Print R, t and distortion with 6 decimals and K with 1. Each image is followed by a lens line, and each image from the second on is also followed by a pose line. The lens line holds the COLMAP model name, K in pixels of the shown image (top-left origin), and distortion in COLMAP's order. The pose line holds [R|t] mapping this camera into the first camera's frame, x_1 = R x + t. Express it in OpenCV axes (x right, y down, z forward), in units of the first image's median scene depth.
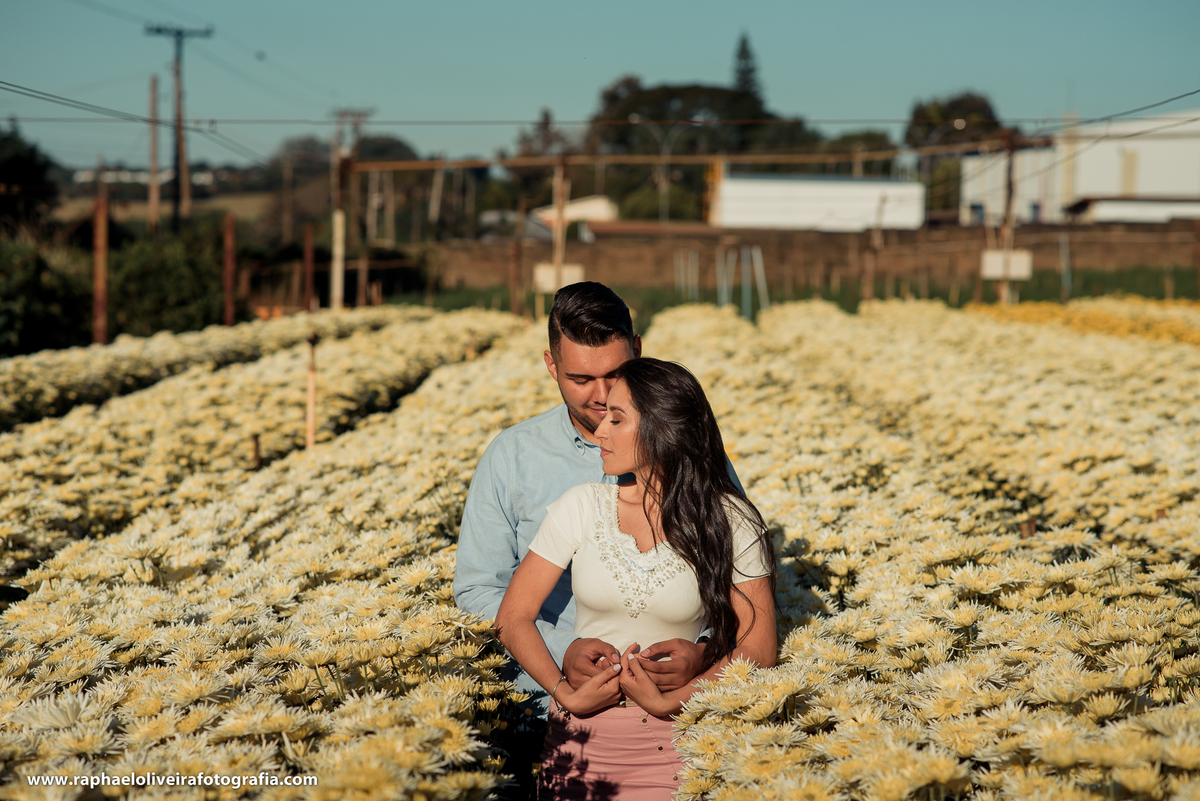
lens RADIAL K [[2962.2, 0, 599.9], [0, 2962.2, 402.2], [0, 0, 1]] dist [0.260293, 0.000000]
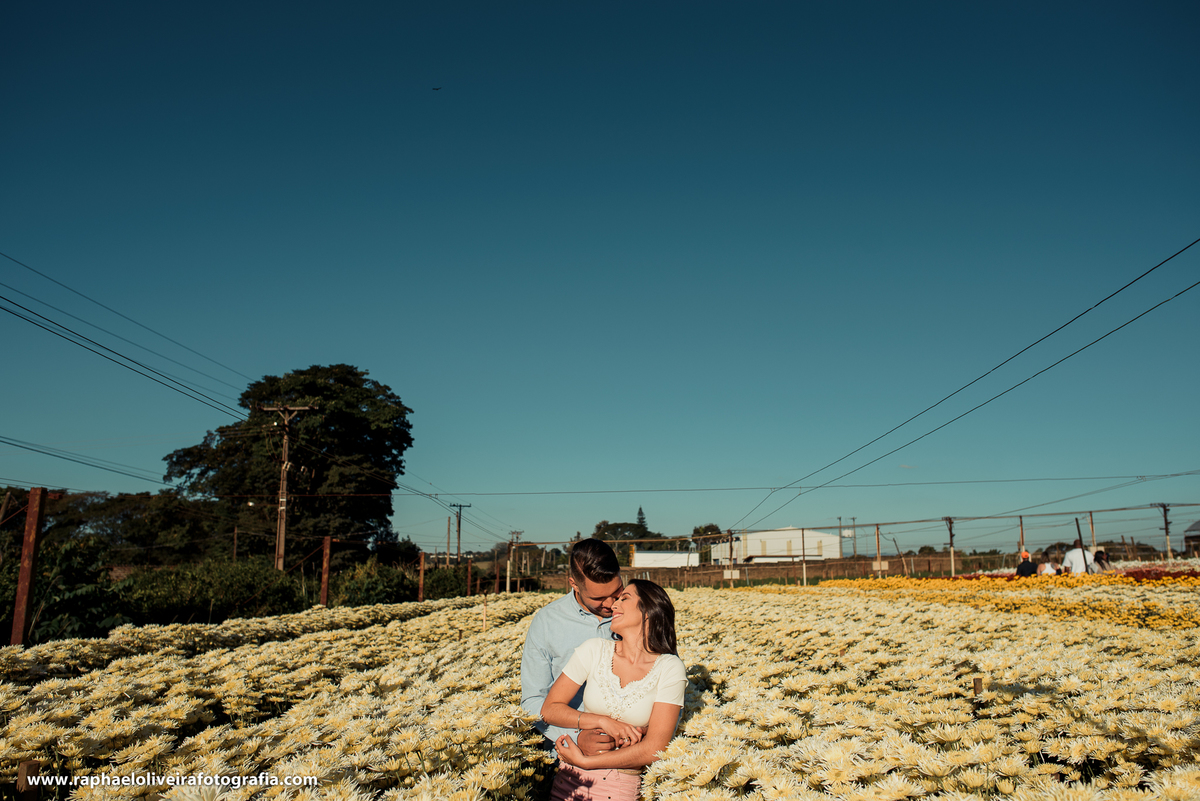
lens RADIAL K [[858.4, 0, 594.8], [0, 858.4, 395.4], [0, 0, 1]] dist [-0.030676, 0.014000]
pose [[0.999832, -0.018199, 0.002034, 0.000635], [0.018084, 0.963798, -0.266018, 0.014476], [0.002881, 0.266011, 0.963966, 0.249077]]
